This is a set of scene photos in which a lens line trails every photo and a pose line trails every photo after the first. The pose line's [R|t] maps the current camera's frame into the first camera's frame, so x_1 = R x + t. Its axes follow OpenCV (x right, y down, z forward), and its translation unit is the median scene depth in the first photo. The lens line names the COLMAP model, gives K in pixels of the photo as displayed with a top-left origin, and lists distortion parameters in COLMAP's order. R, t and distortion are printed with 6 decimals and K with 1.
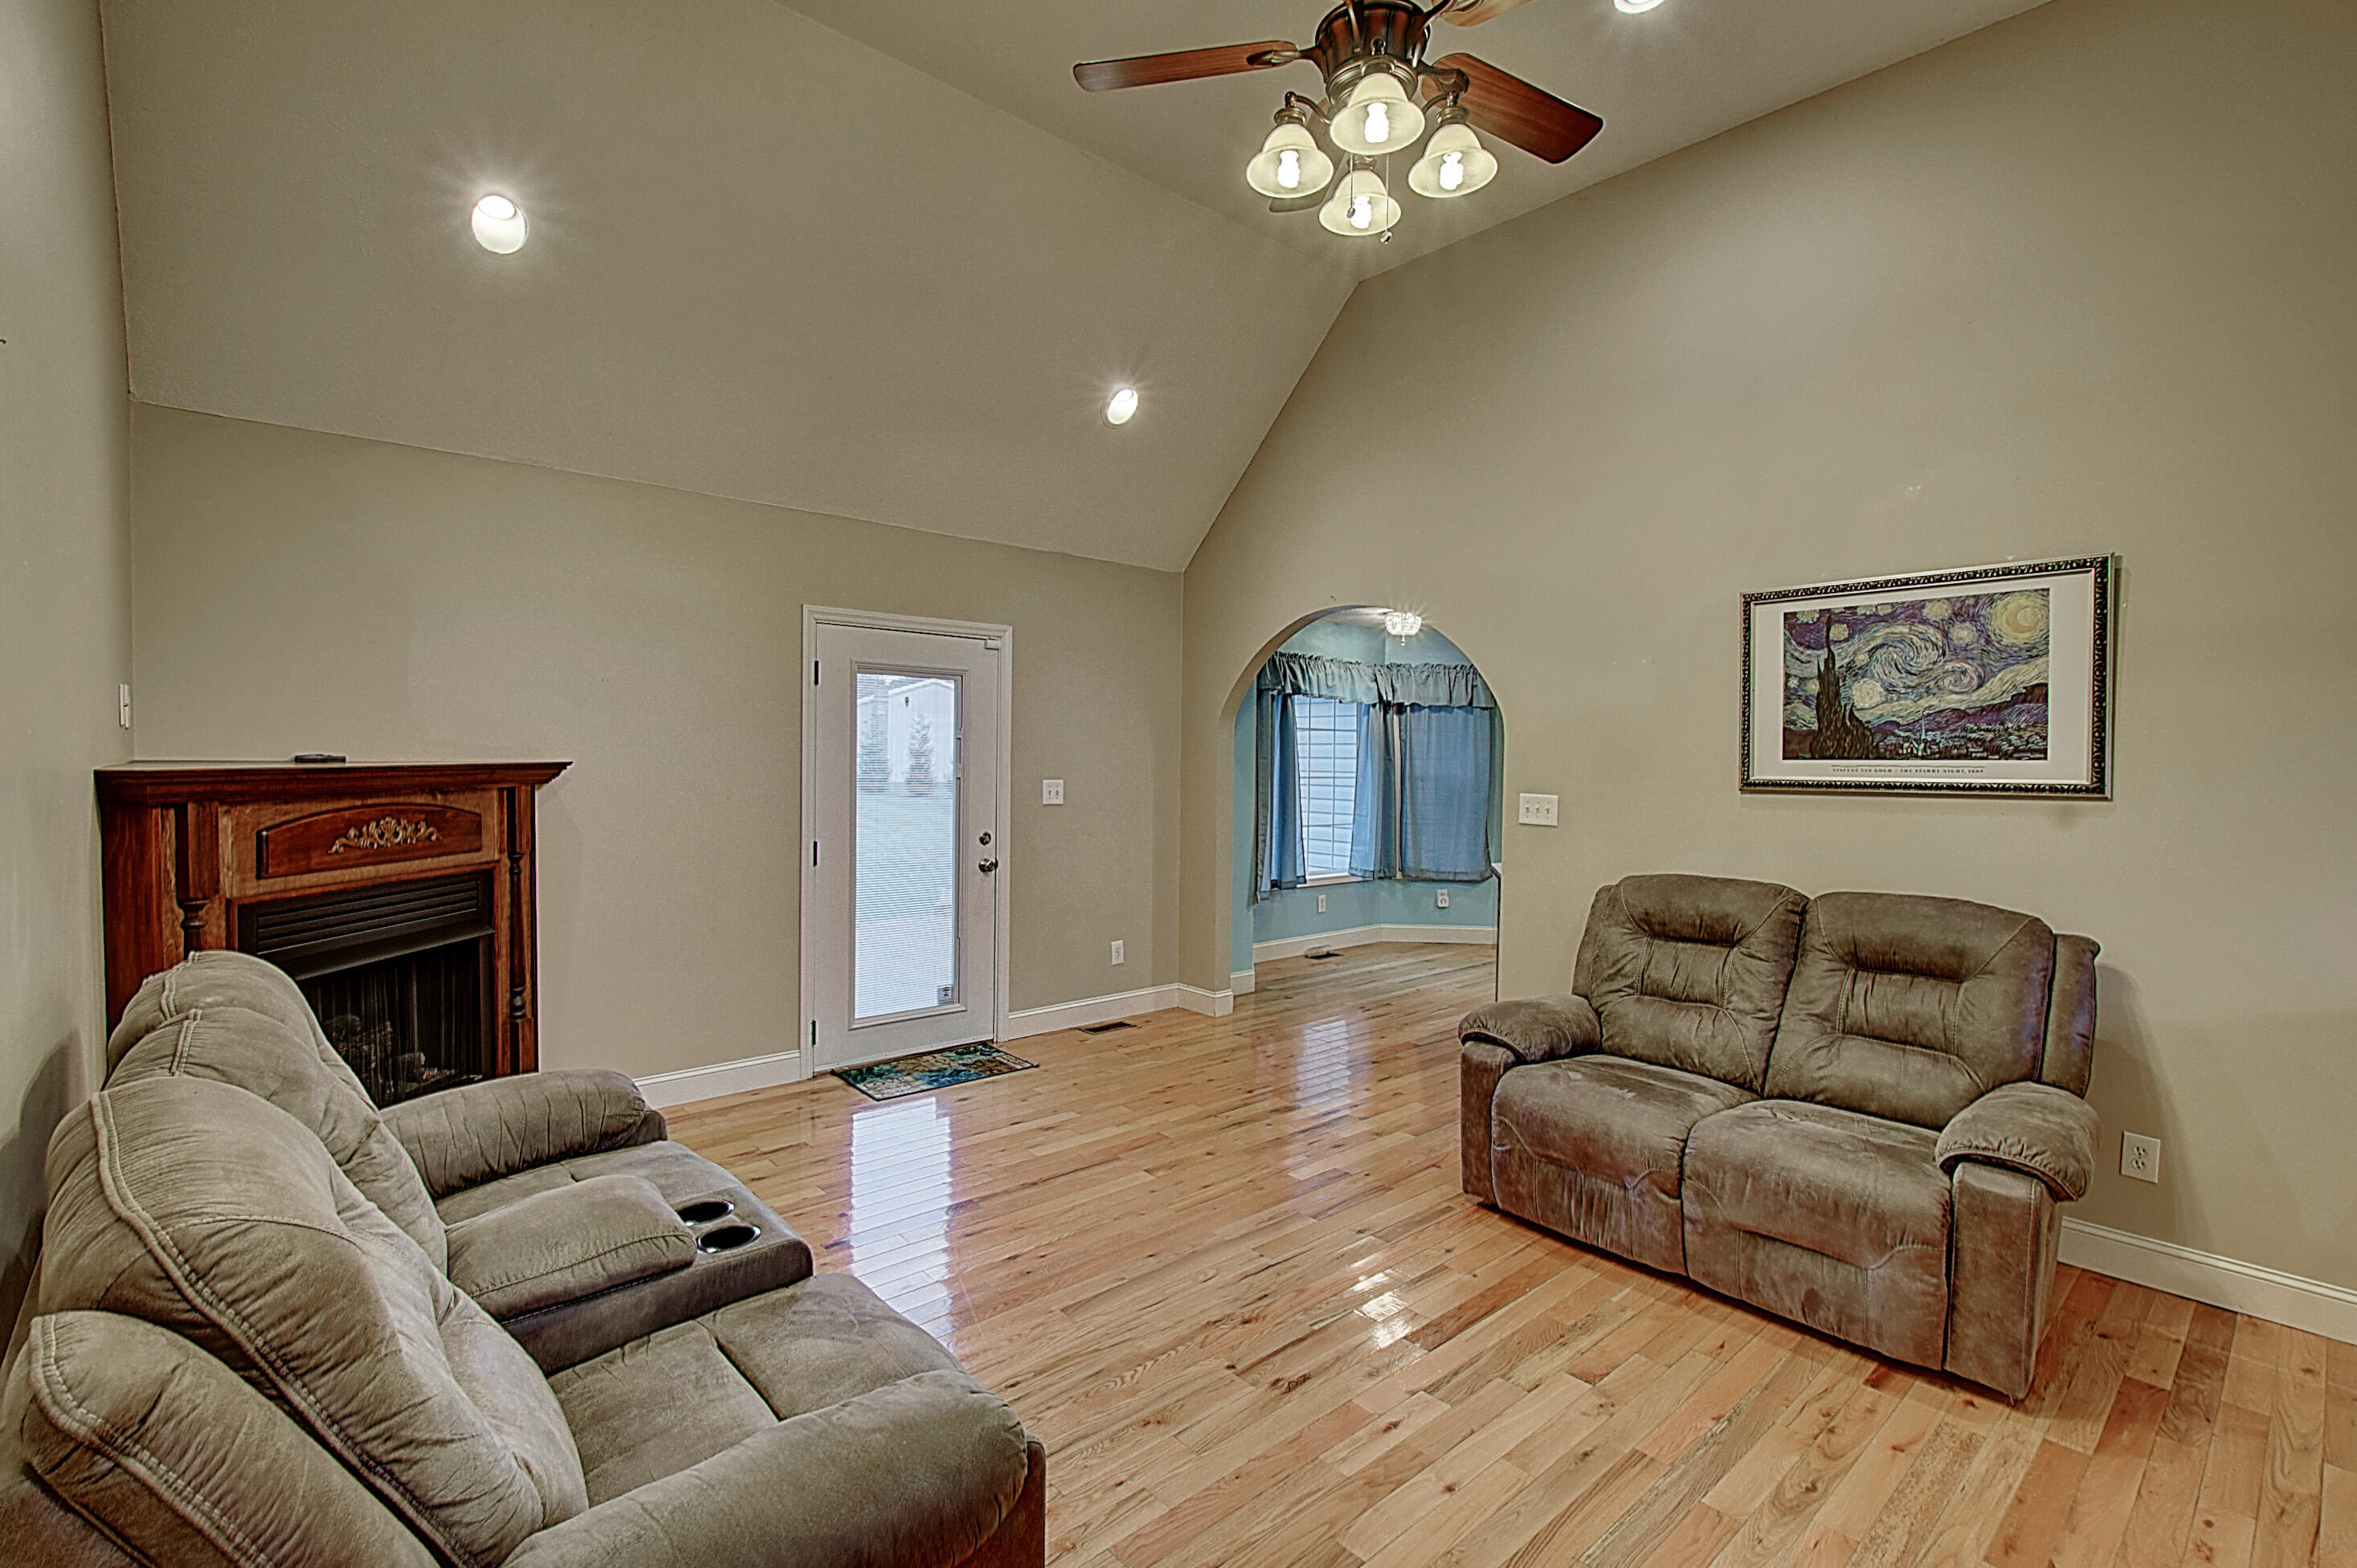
lens RADIAL K [[1071.4, 0, 1185.4], [0, 1071.4, 784.2], [0, 0, 1]] dist [0.019437, -0.019786]
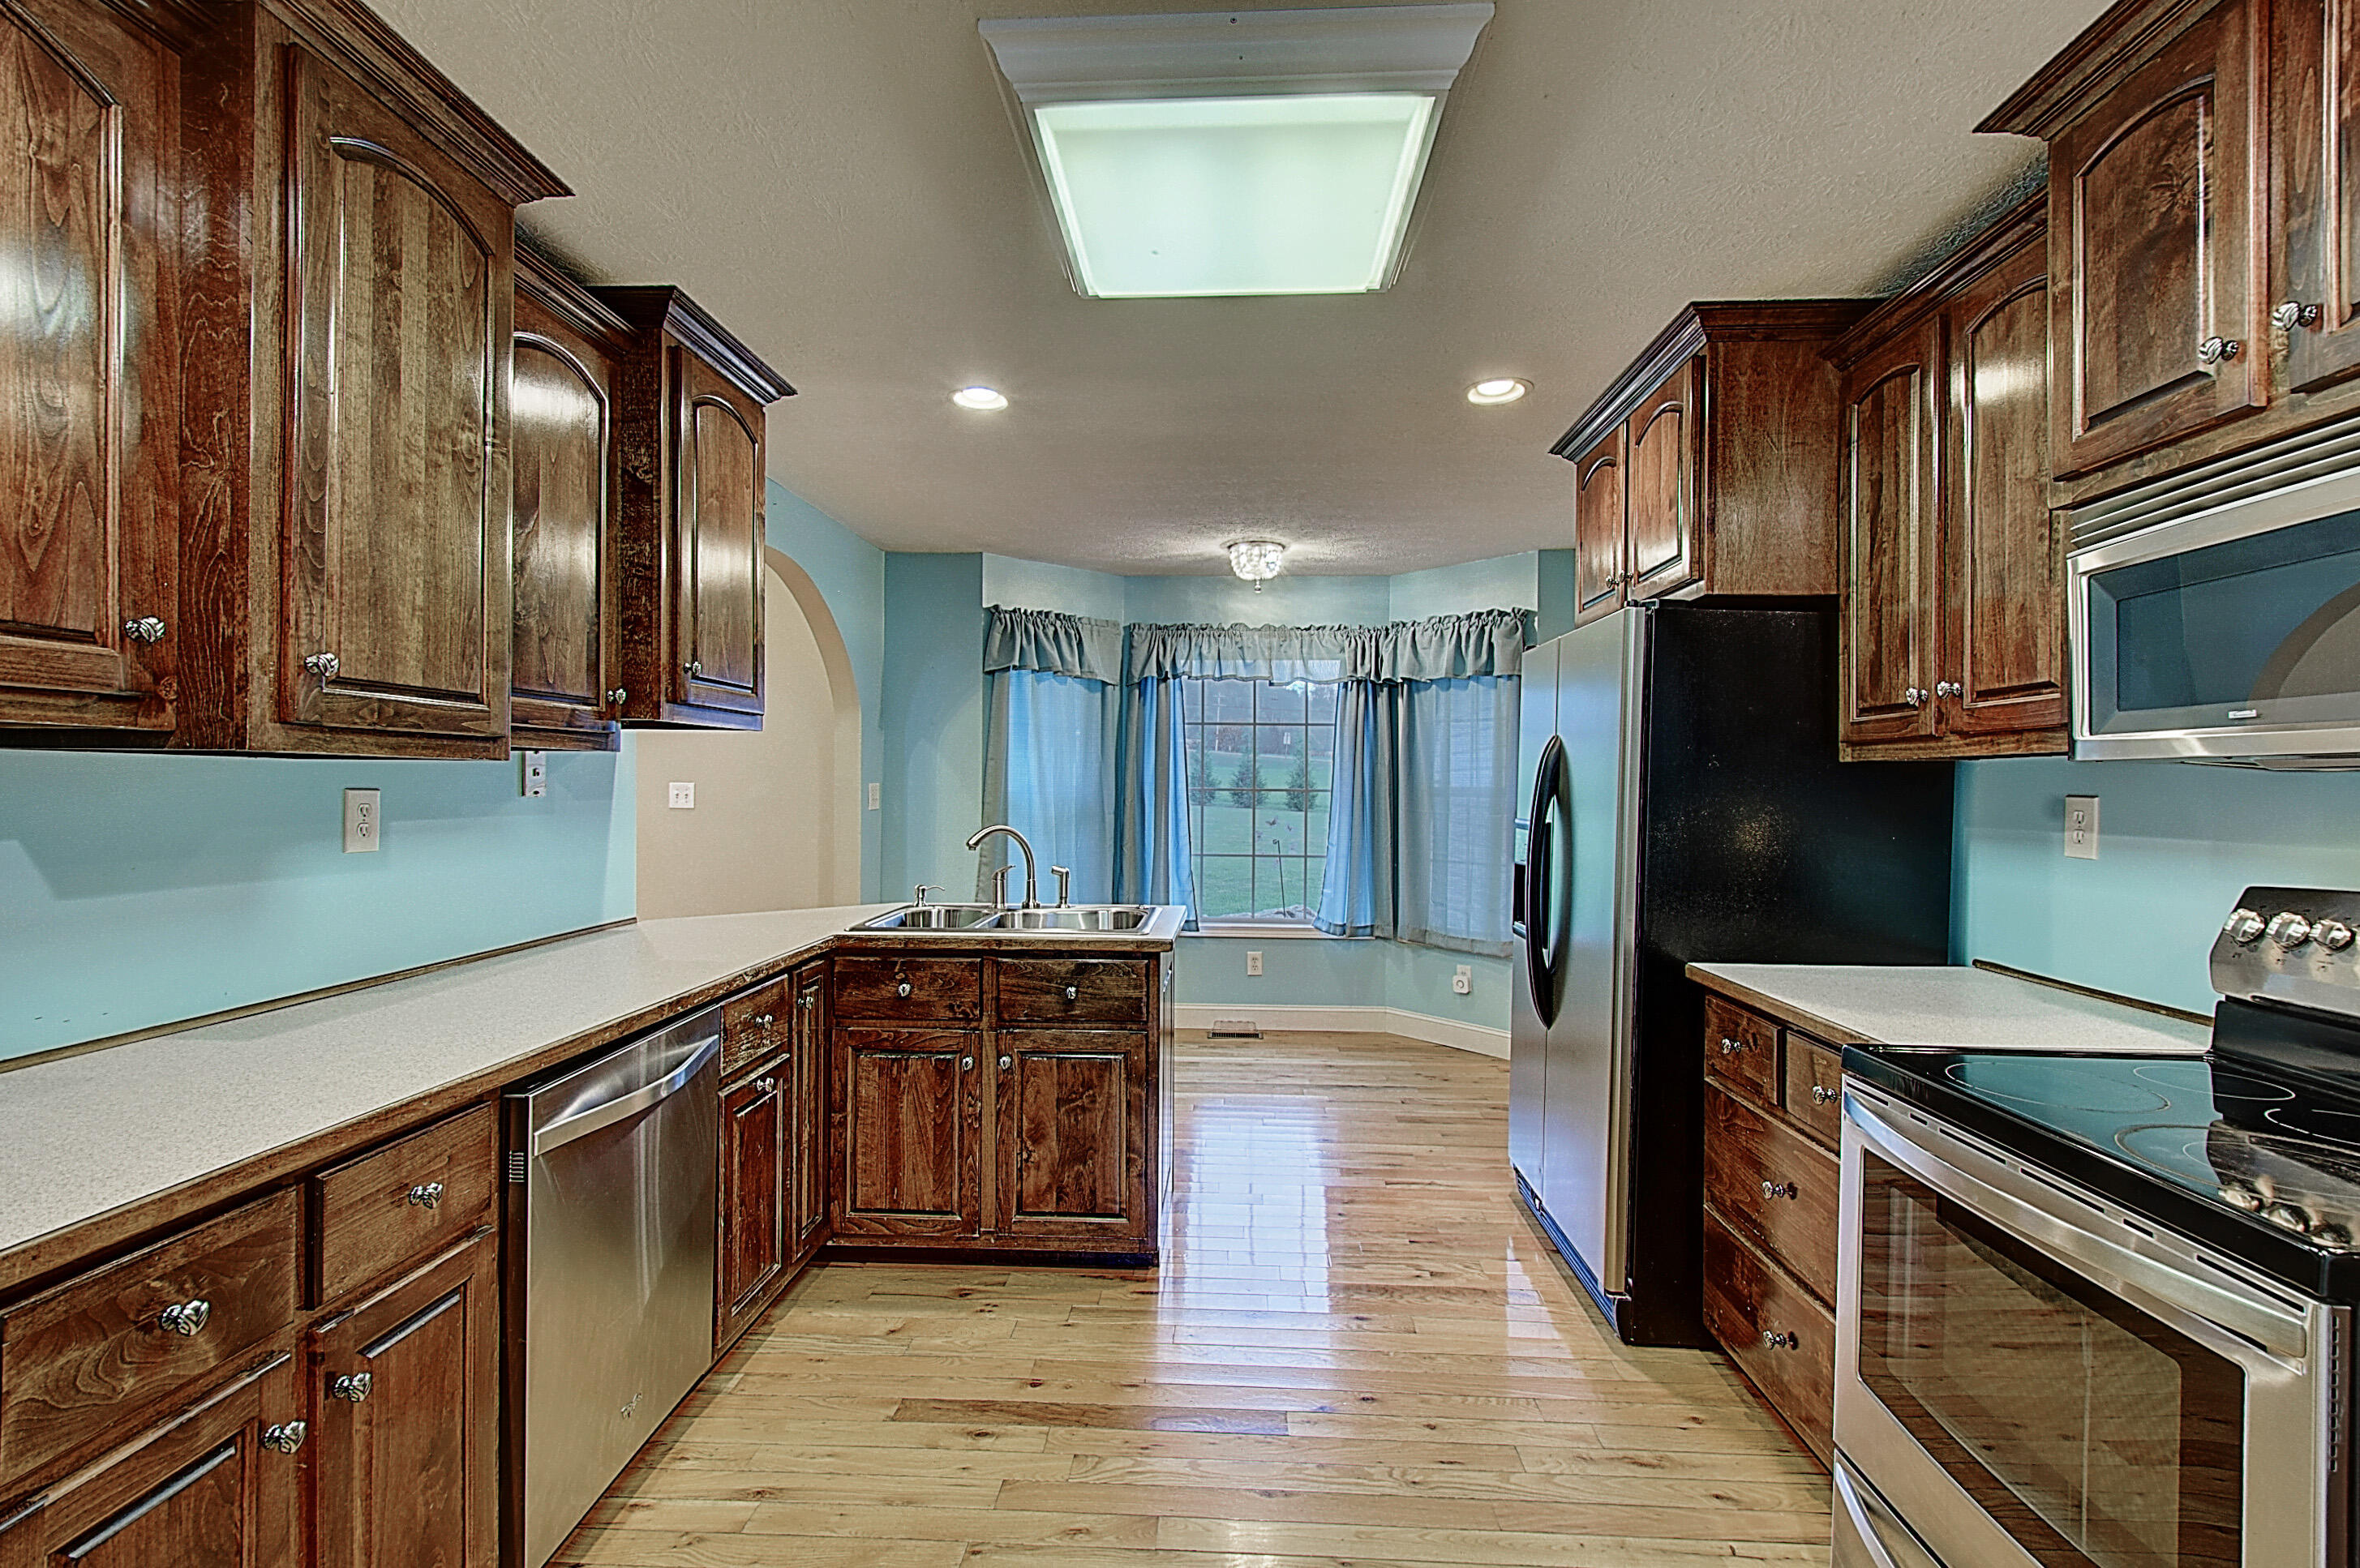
lens RADIAL K [[1056.9, 0, 1183.0], [0, 1056.9, 790.2], [0, 0, 1]] dist [0.019239, -0.013510]
pose [[0.708498, -0.001626, -0.705711, 1.287770], [-0.017624, 0.999645, -0.019997, 0.020777], [0.705493, 0.026605, 0.708218, 0.984535]]
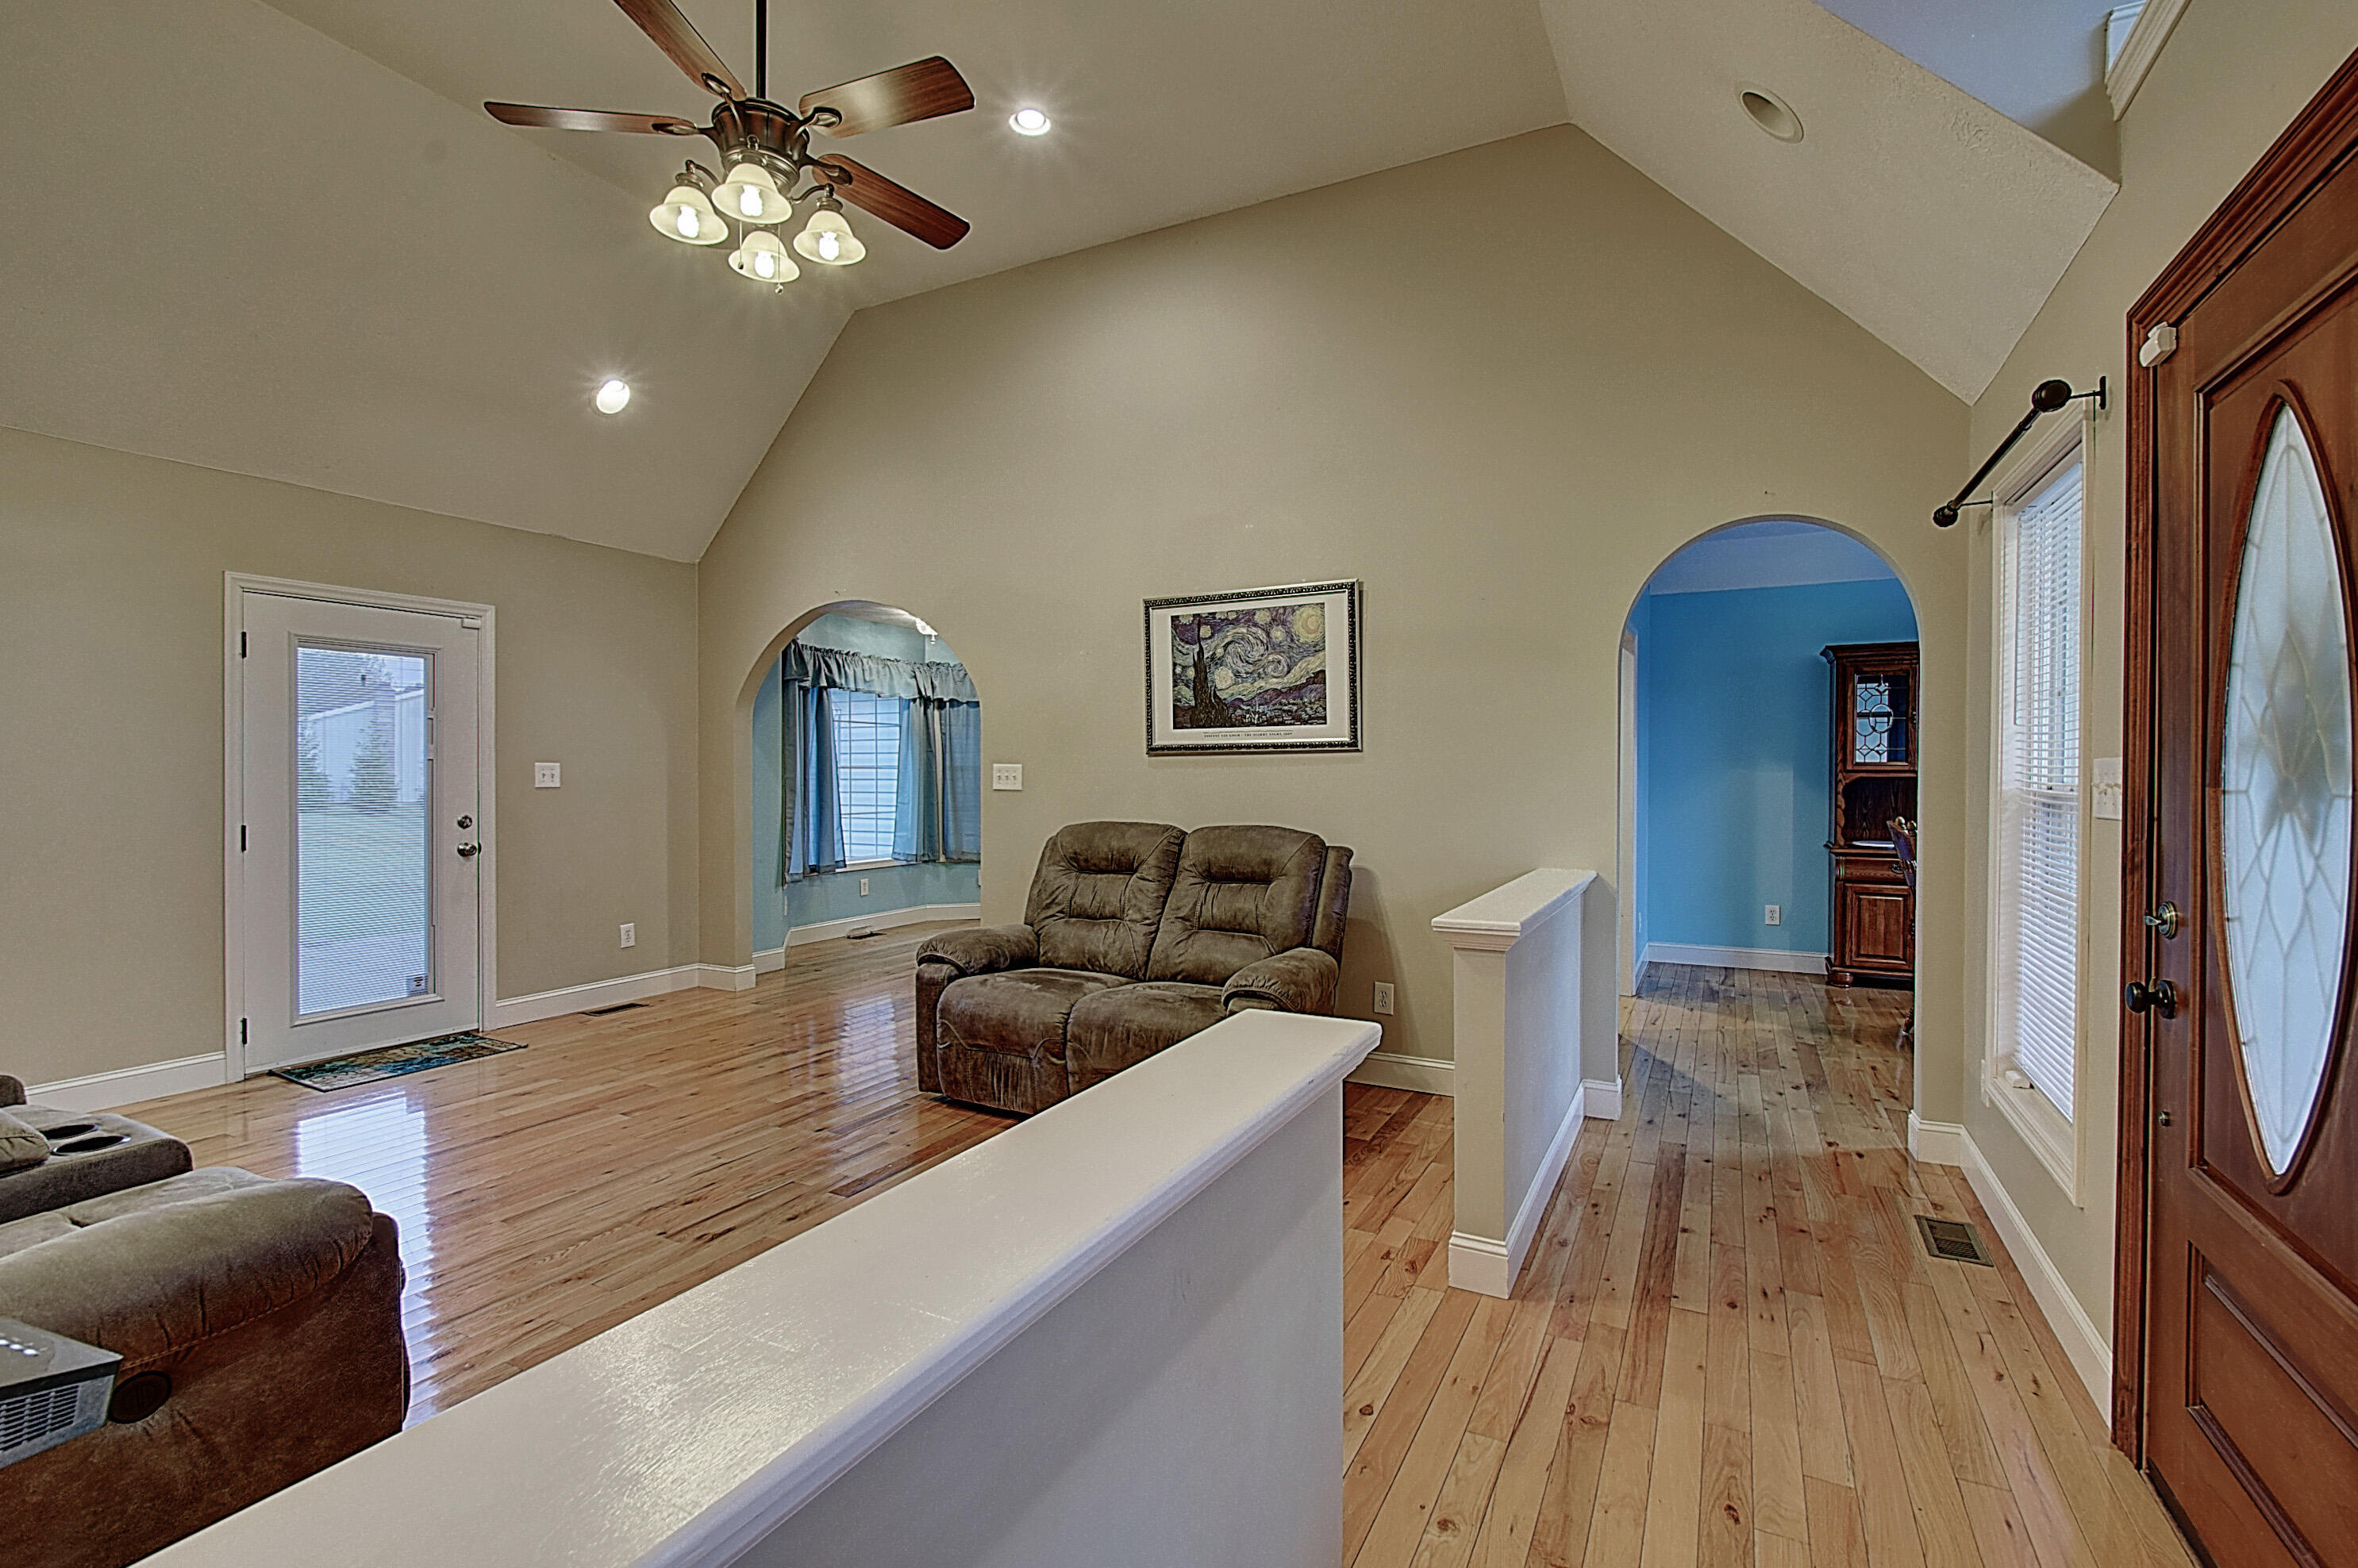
lens RADIAL K [[1063.2, 0, 1201.9], [0, 1063.2, 778.0], [0, 0, 1]] dist [0.011428, -0.015105]
pose [[0.931690, -0.015129, 0.362938, 0.125081], [0.021855, 0.999657, -0.014435, 0.056813], [-0.362595, 0.021381, 0.931701, -0.209718]]
